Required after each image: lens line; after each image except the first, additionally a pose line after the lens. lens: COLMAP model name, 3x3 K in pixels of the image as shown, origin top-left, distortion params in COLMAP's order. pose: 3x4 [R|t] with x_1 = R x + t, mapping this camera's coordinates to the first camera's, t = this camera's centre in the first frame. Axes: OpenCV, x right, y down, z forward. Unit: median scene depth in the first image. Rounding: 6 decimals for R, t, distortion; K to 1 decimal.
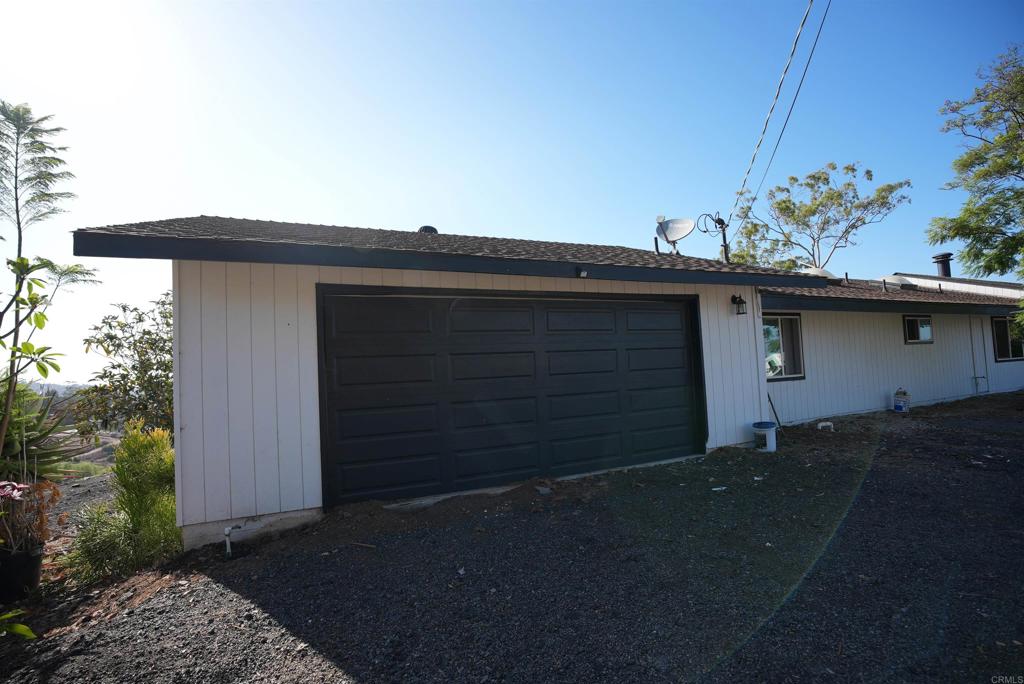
lens RADIAL K [[472.6, 0, 508.5], [0, 472.6, 344.0], [0, 0, 1]] dist [-0.074358, 0.029333]
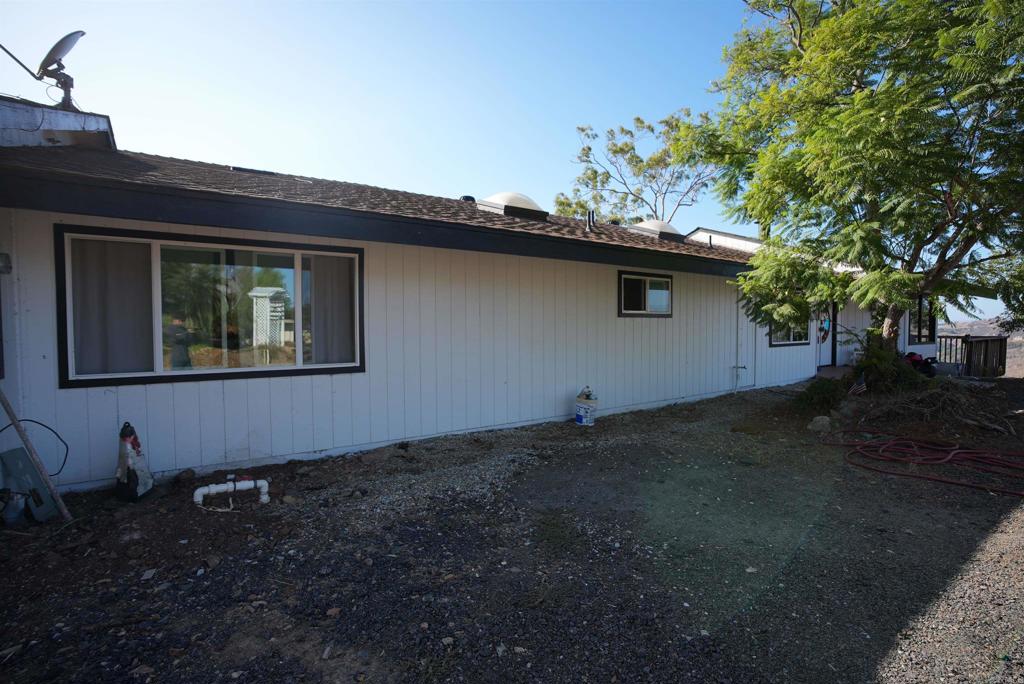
lens RADIAL K [[472.6, 0, 508.5], [0, 472.6, 344.0], [0, 0, 1]] dist [-0.074358, 0.029333]
pose [[0.984431, 0.034681, 0.172317, 0.581900], [-0.050026, 0.995080, 0.085516, -0.009623], [-0.168503, -0.092805, 0.981322, 0.350964]]
